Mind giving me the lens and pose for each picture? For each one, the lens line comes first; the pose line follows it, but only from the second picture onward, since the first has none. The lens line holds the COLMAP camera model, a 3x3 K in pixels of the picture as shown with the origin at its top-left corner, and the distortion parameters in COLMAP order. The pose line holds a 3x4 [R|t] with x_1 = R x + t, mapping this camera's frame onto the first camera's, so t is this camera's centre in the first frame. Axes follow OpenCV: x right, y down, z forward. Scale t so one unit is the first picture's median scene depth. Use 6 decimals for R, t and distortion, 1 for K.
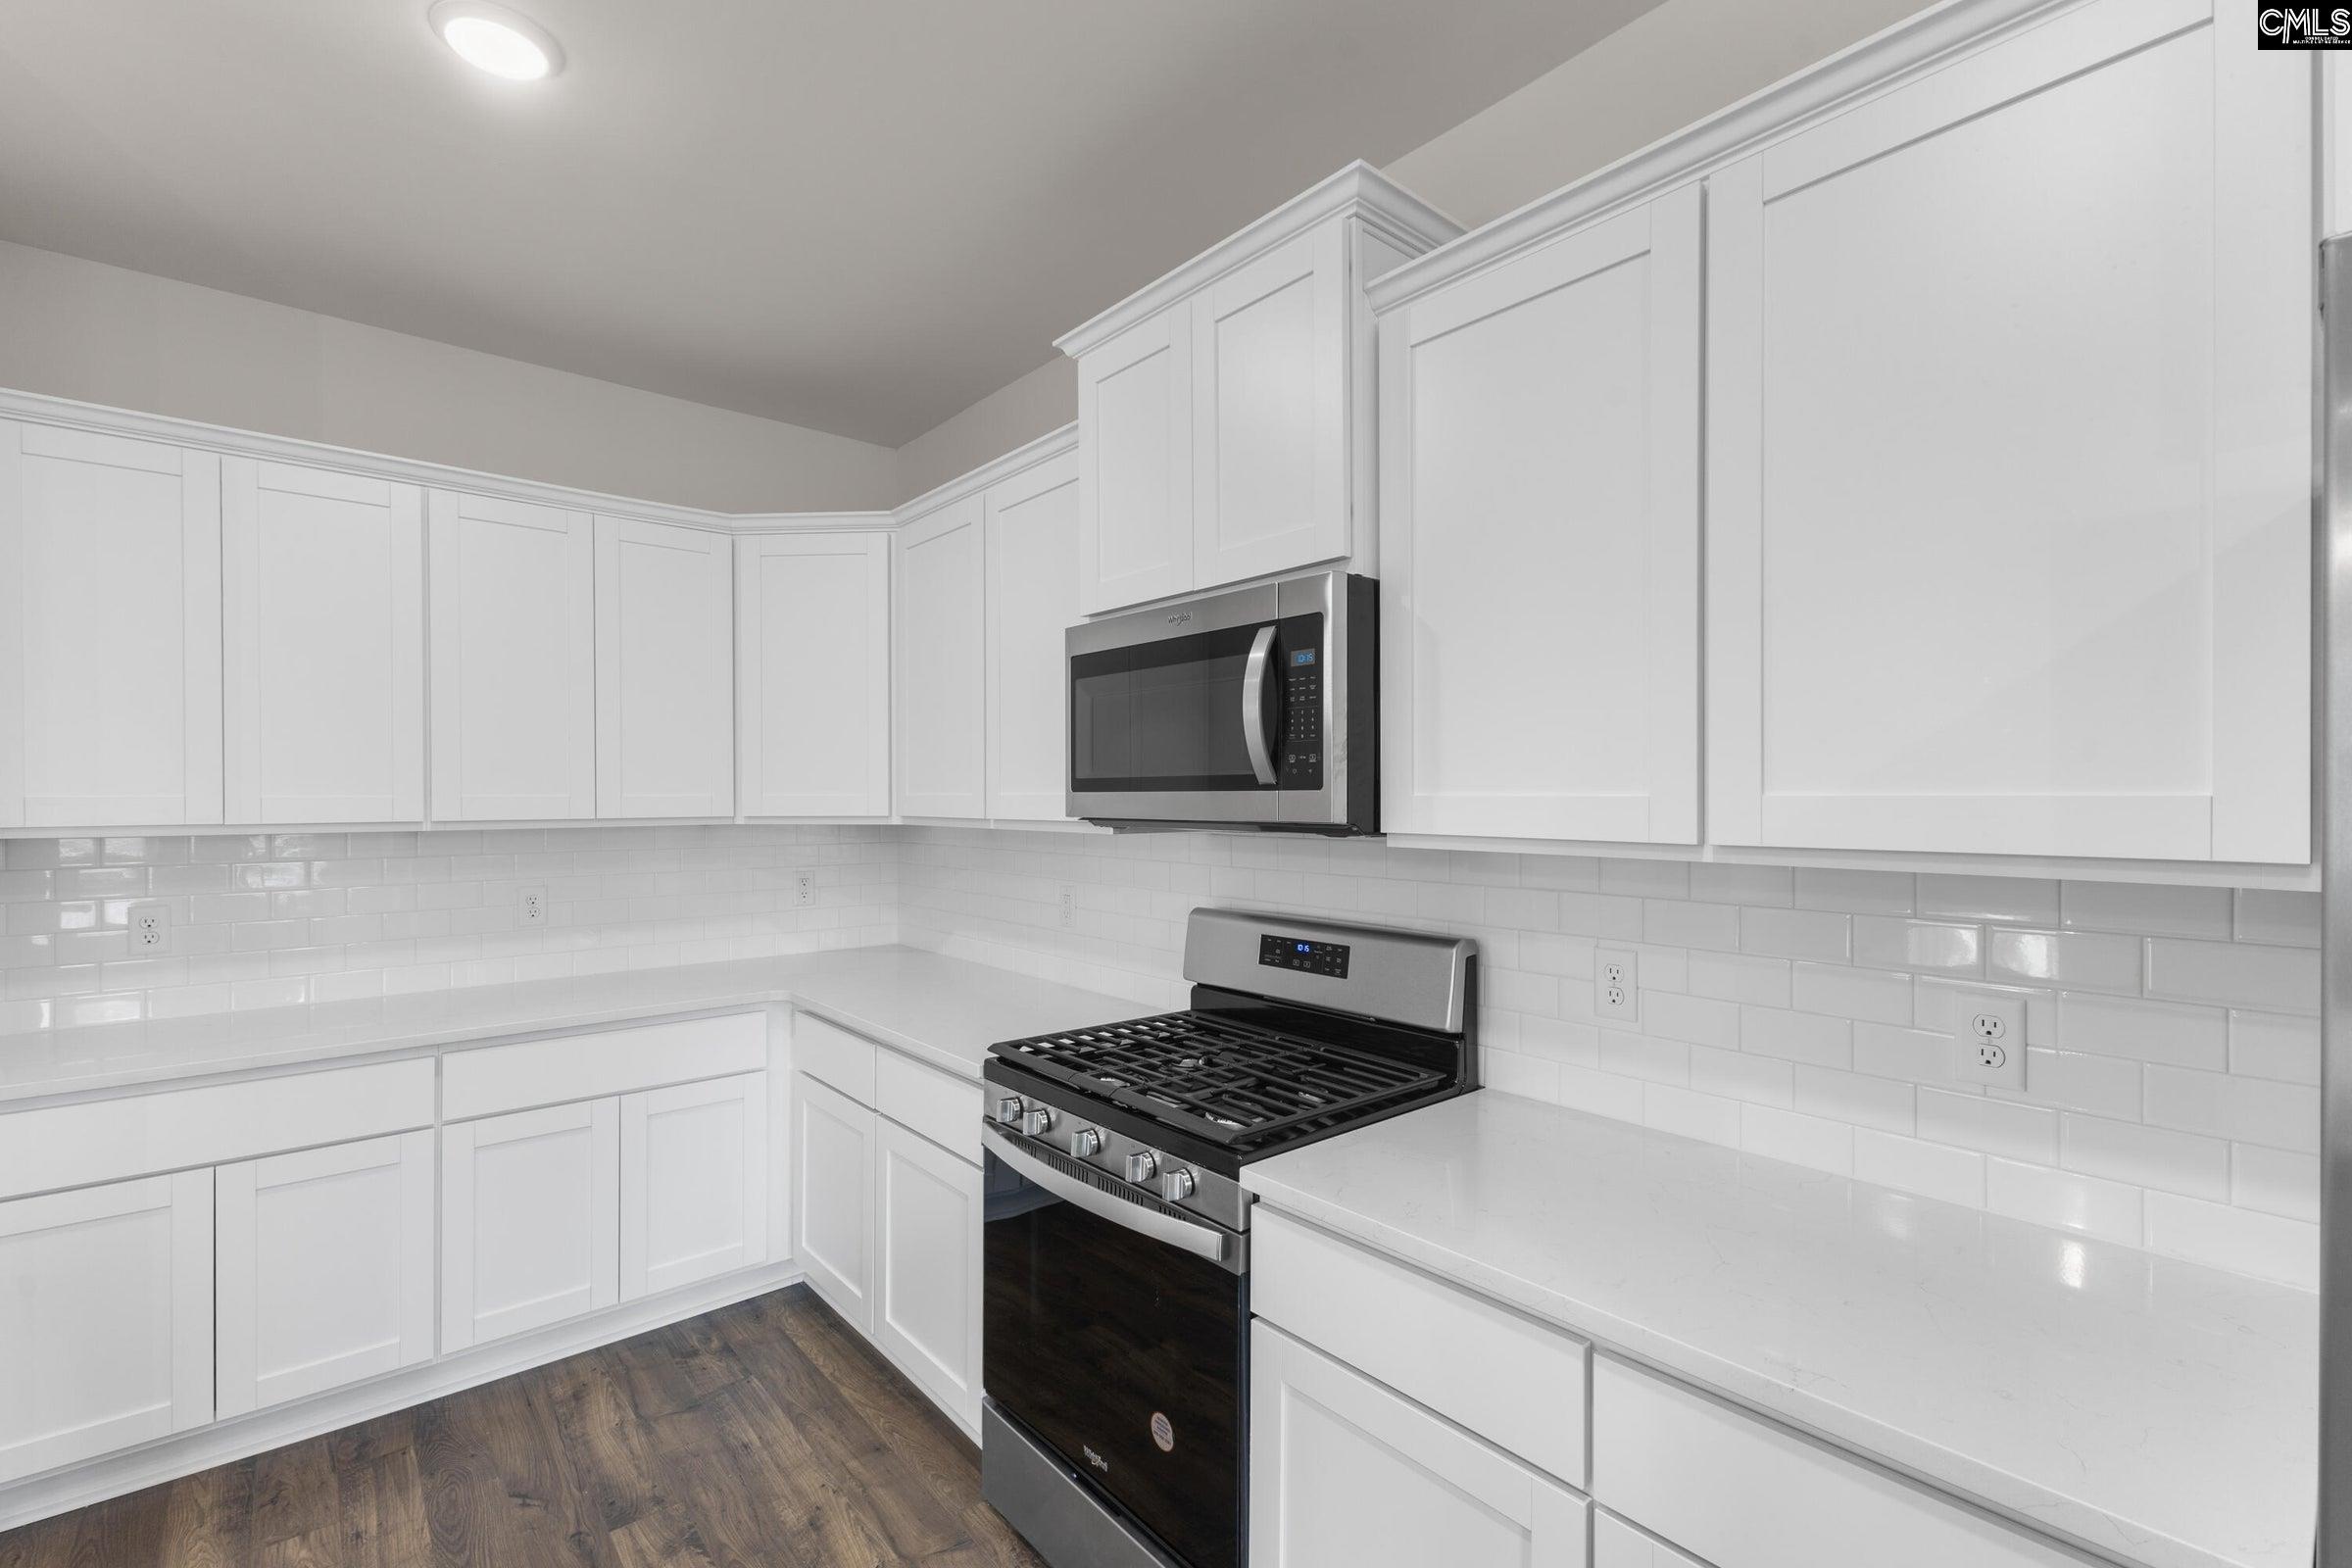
lens RADIAL K [[1034.3, 0, 1172.3], [0, 1034.3, 793.4], [0, 0, 1]] dist [-0.001959, -0.000515]
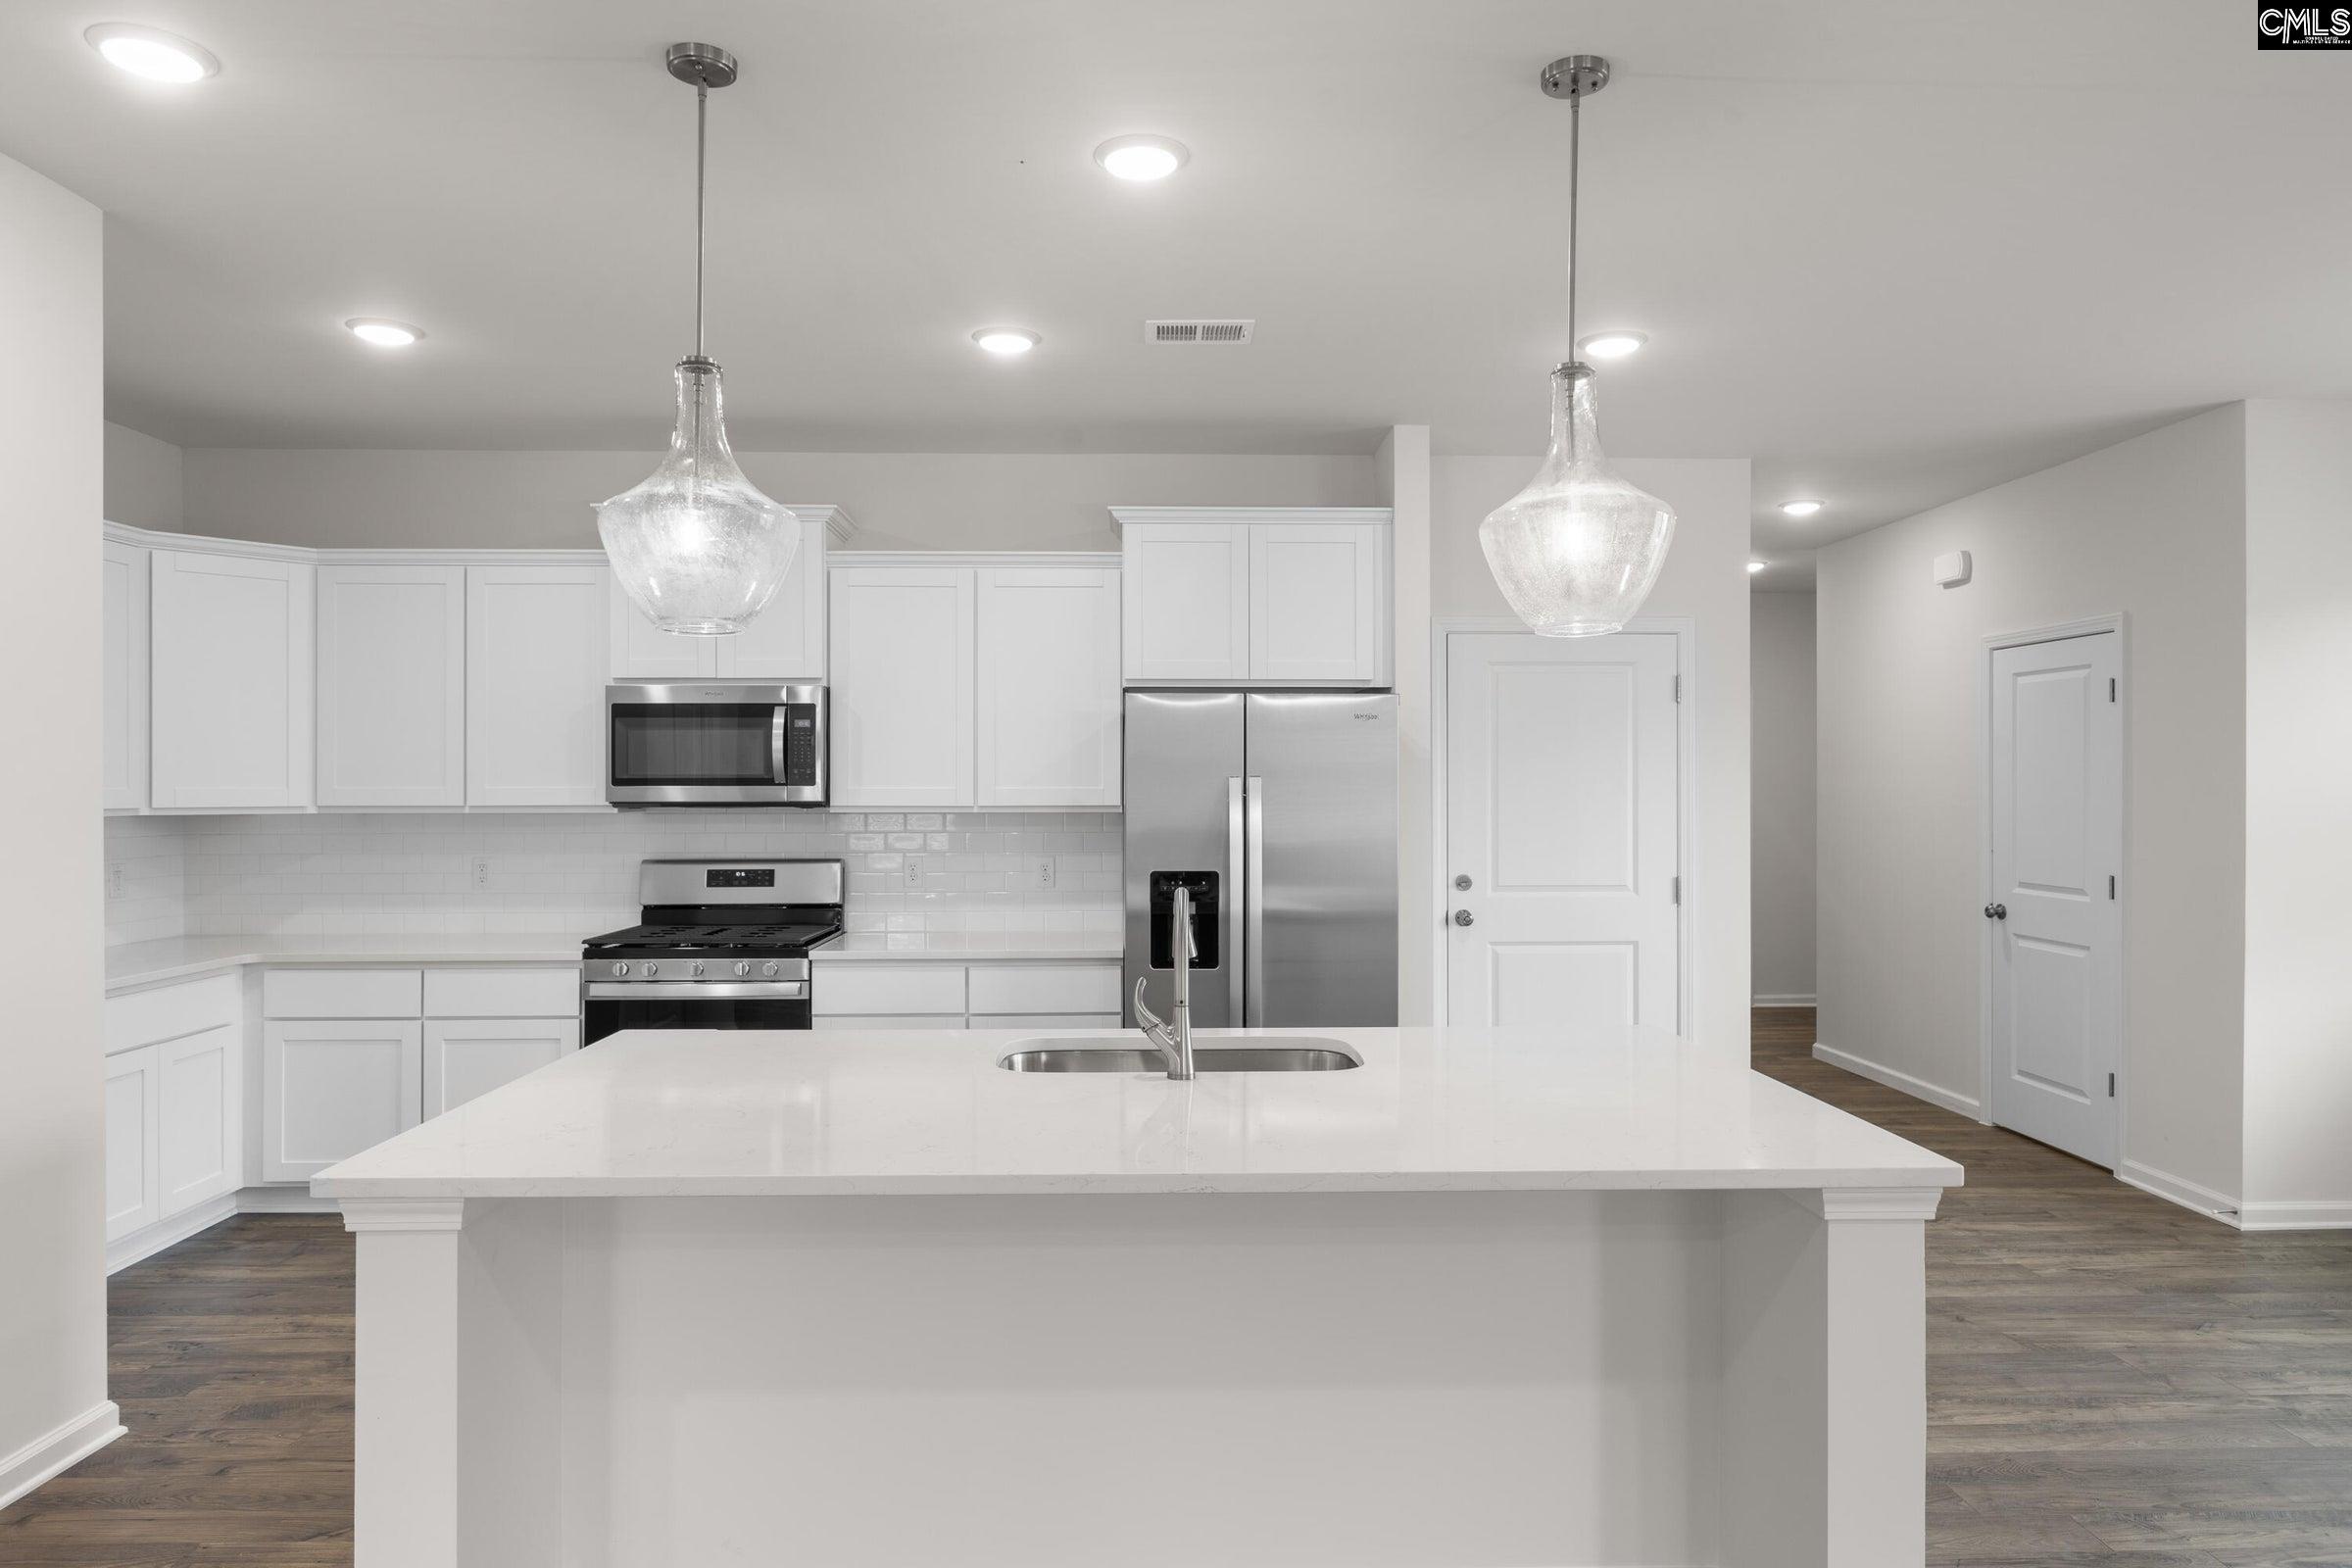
lens RADIAL K [[1431.5, 0, 1176.0], [0, 1431.5, 784.0], [0, 0, 1]] dist [0.007432, 0.001401]
pose [[0.622436, 0.005958, 0.782648, -1.522986], [-0.000044, 0.999971, -0.007577, 0.014194], [-0.782671, 0.004682, 0.622418, -1.282993]]
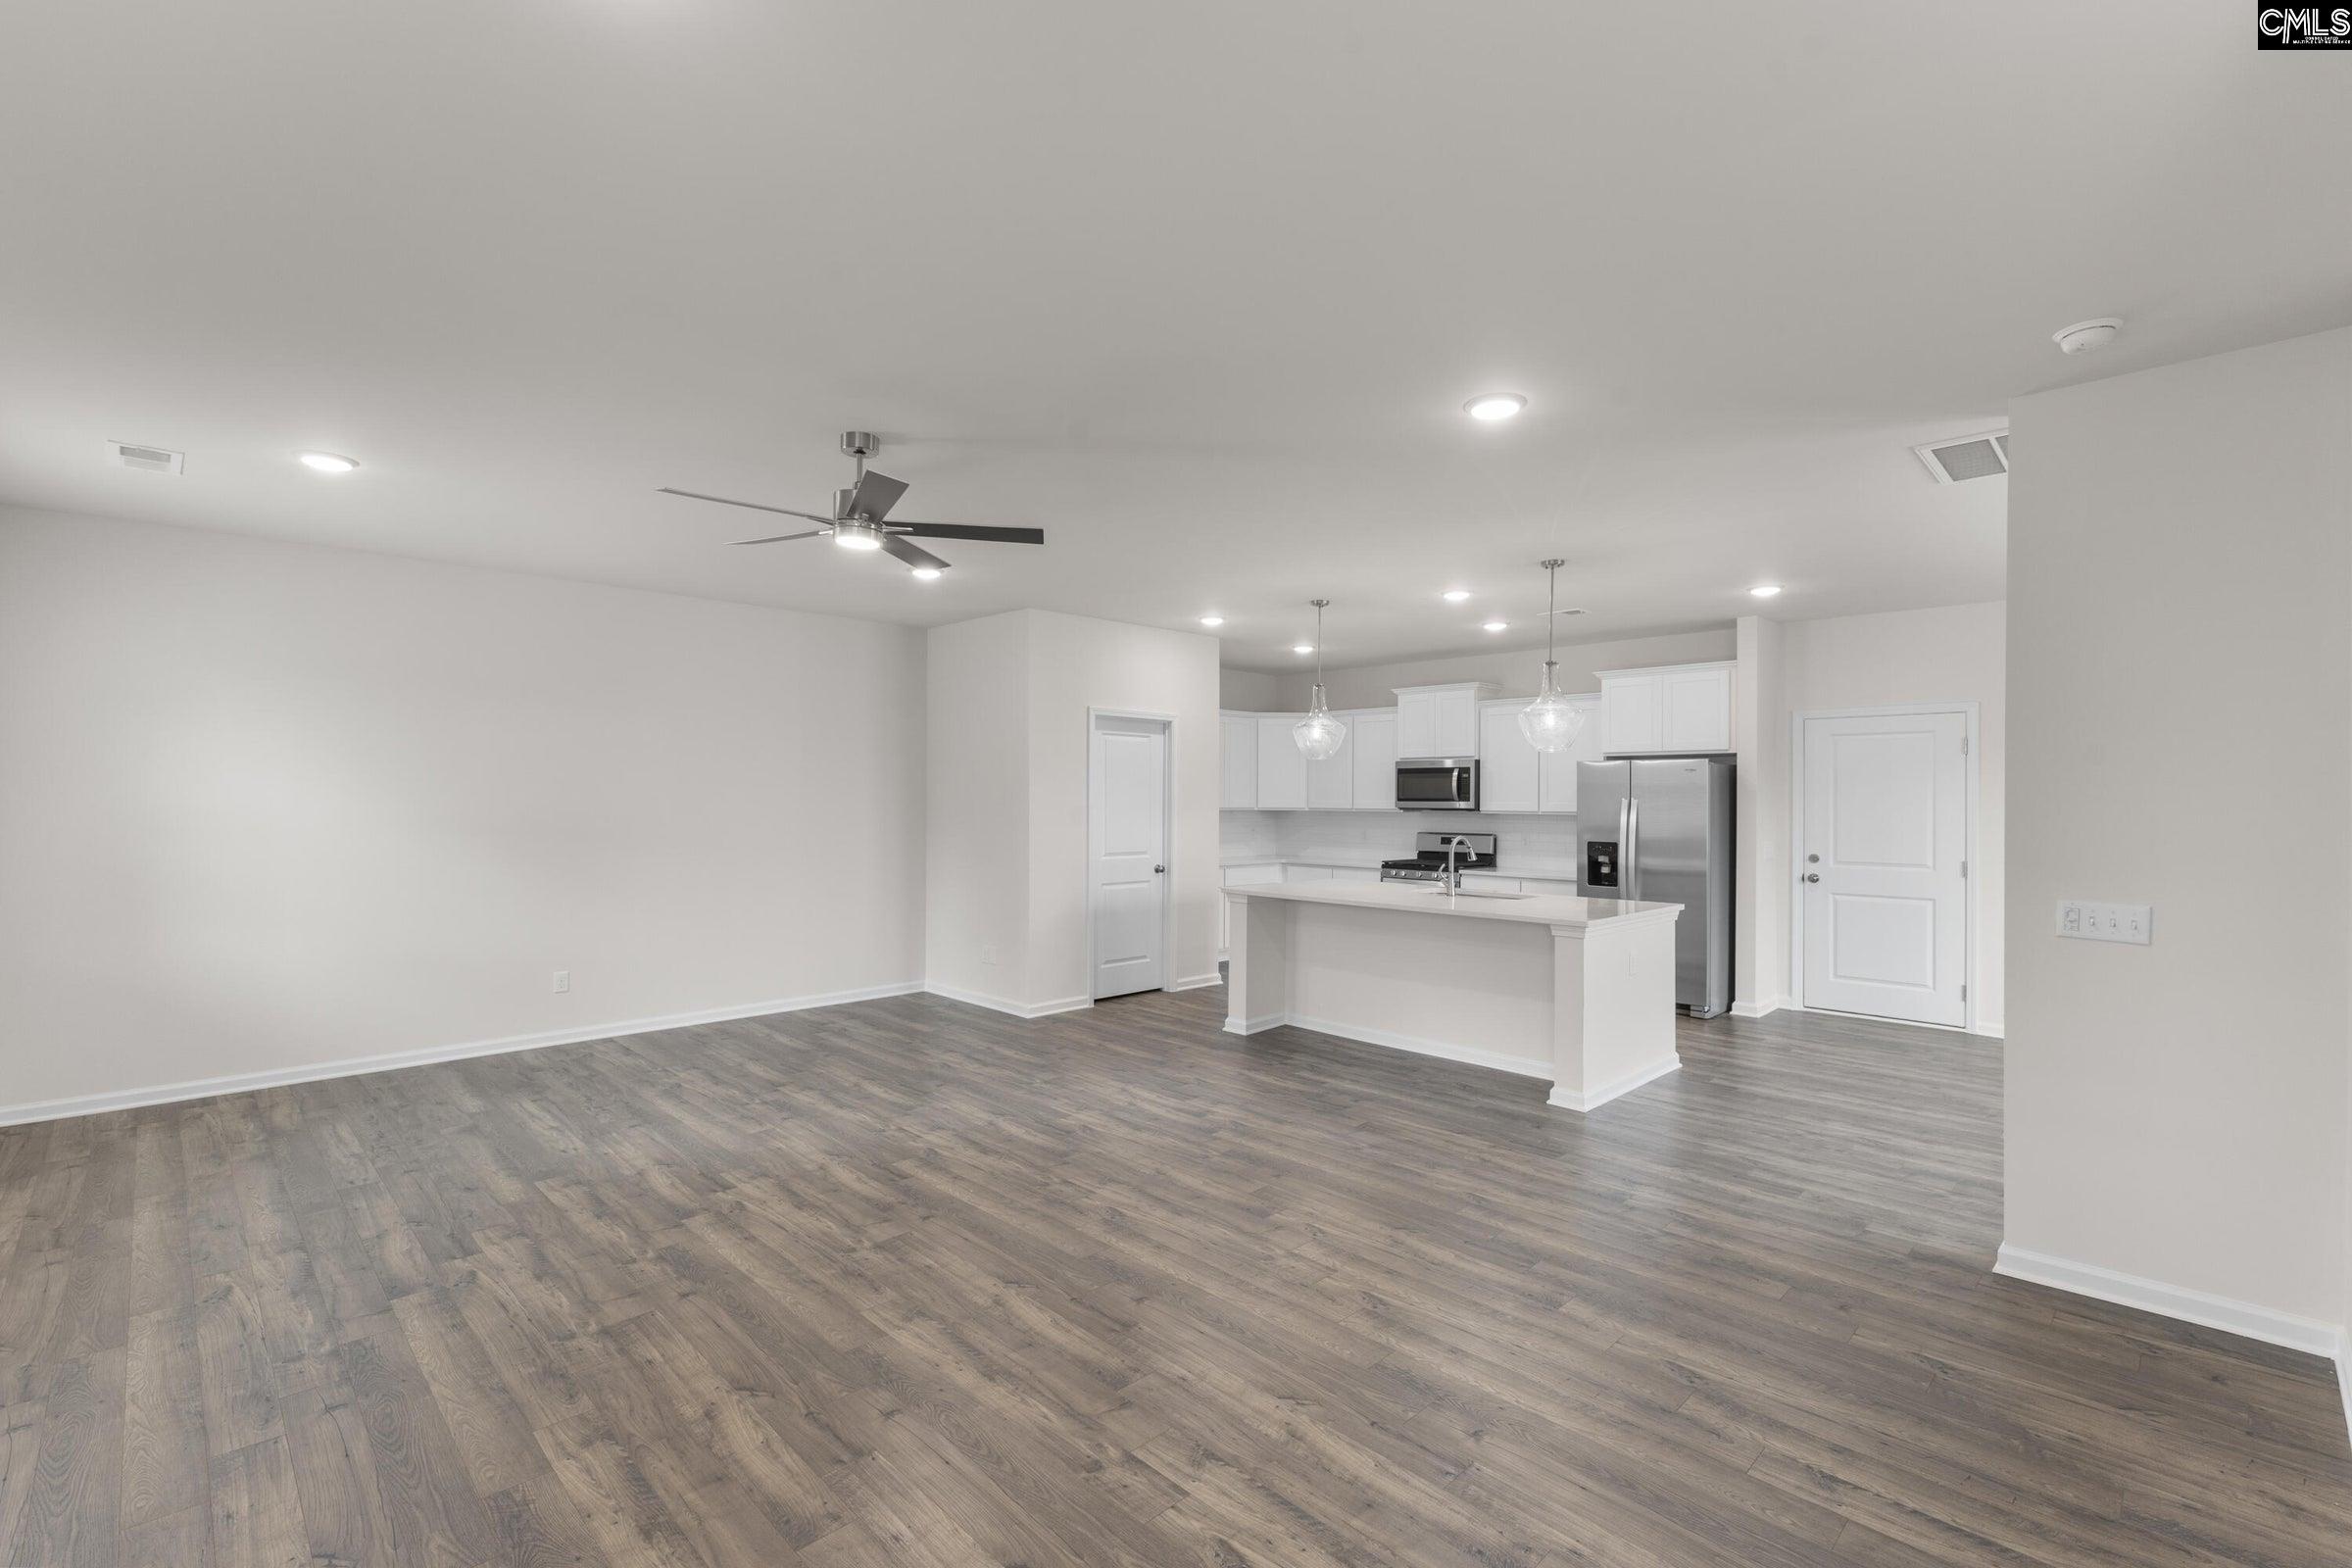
lens RADIAL K [[1034.3, 0, 1172.3], [0, 1034.3, 793.4], [0, 0, 1]] dist [-0.001959, -0.000515]
pose [[0.997442, 0.010602, 0.070686, -1.480302], [-0.010128, 0.999924, -0.007052, 0.005883], [-0.070755, 0.006318, 0.997474, -3.515598]]
